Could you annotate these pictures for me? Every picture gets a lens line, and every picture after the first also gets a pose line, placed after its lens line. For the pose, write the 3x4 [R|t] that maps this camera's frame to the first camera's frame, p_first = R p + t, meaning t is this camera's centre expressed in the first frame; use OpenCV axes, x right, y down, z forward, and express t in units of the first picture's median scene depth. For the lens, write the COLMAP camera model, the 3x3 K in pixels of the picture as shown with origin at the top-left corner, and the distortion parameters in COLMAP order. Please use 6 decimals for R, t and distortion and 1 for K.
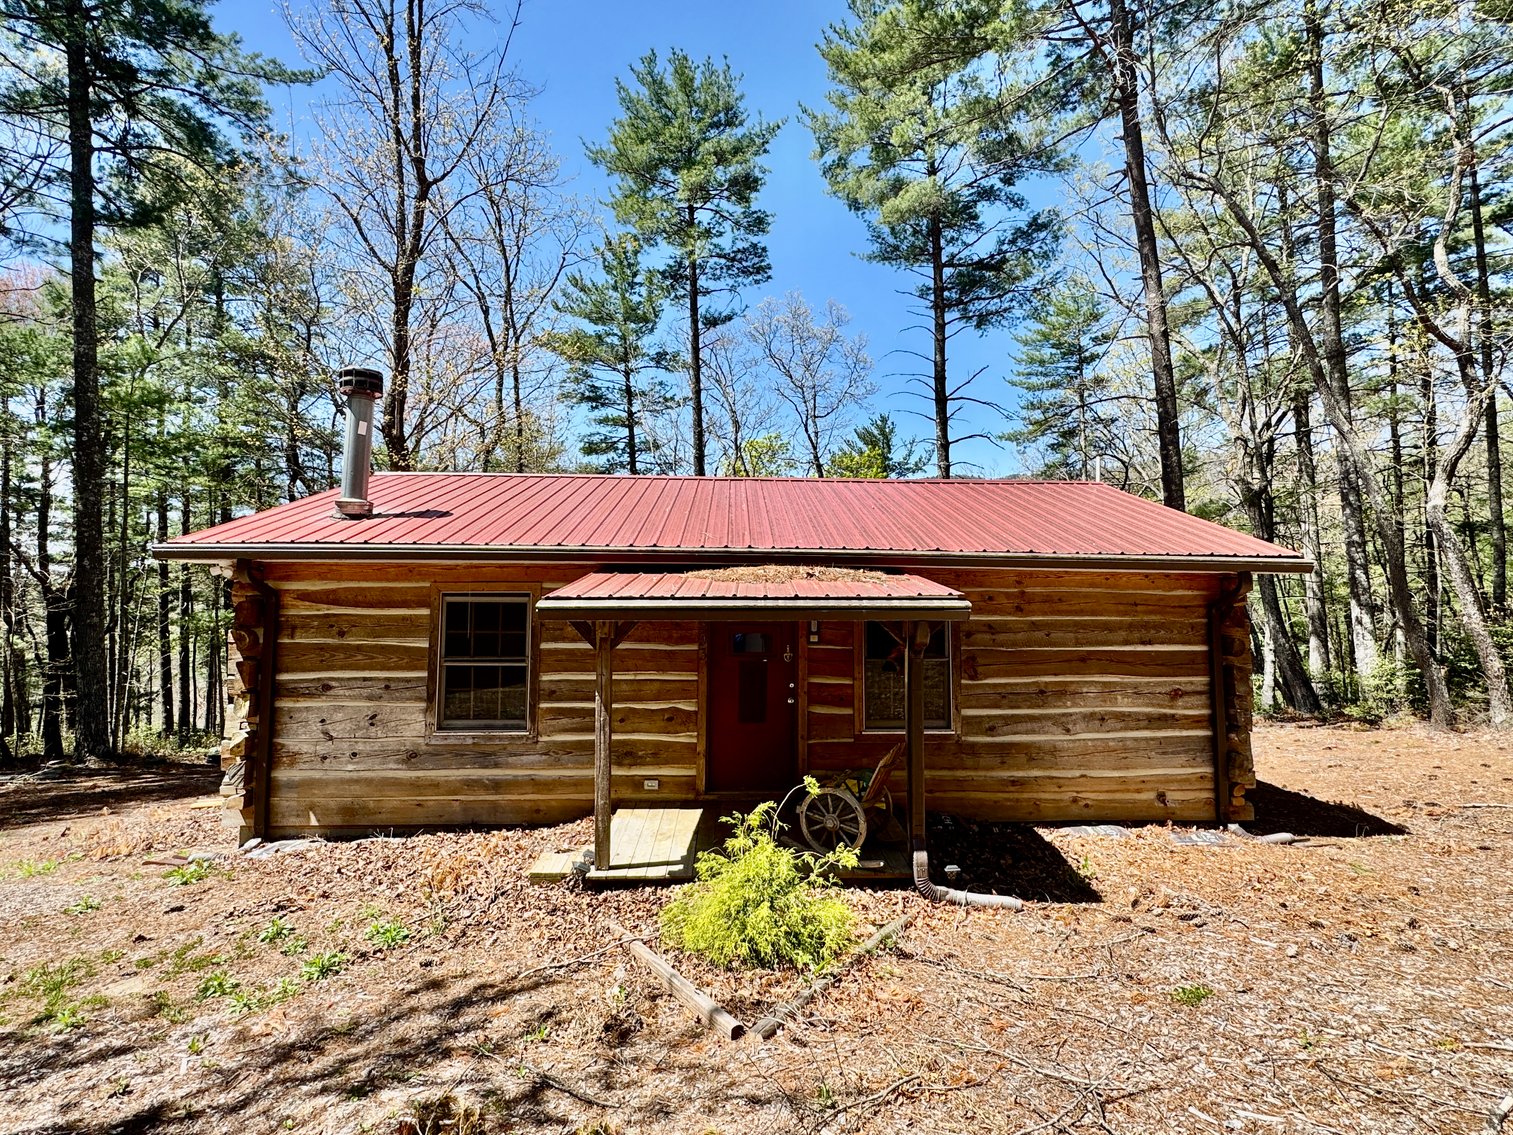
lens RADIAL K [[746.2, 0, 756.5], [0, 746.2, 567.5], [0, 0, 1]] dist [-0.003038, -0.000357]
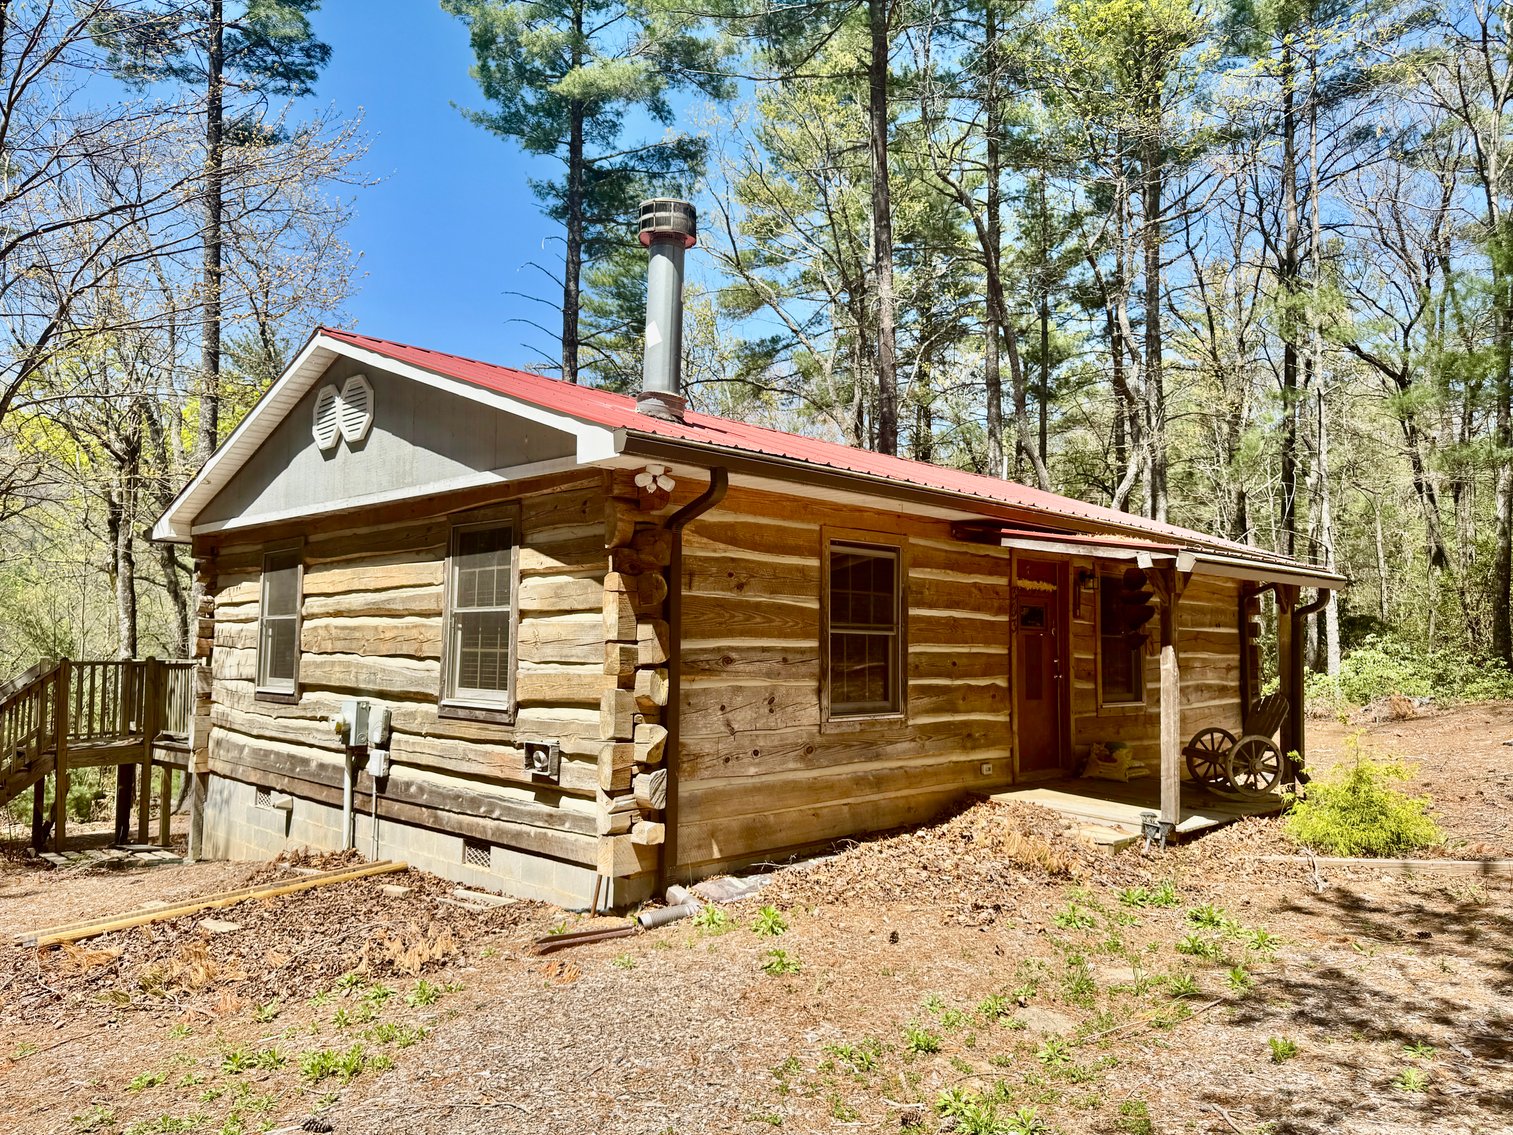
lens RADIAL K [[1093.9, 0, 756.5], [0, 1093.9, 567.5], [0, 0, 1]] dist [0.042789, -0.000782]
pose [[0.740402, 0.055121, 0.669901, -1.246910], [-0.044560, 0.998465, -0.032906, 0.104569], [-0.670686, -0.005487, 0.741721, 0.207049]]
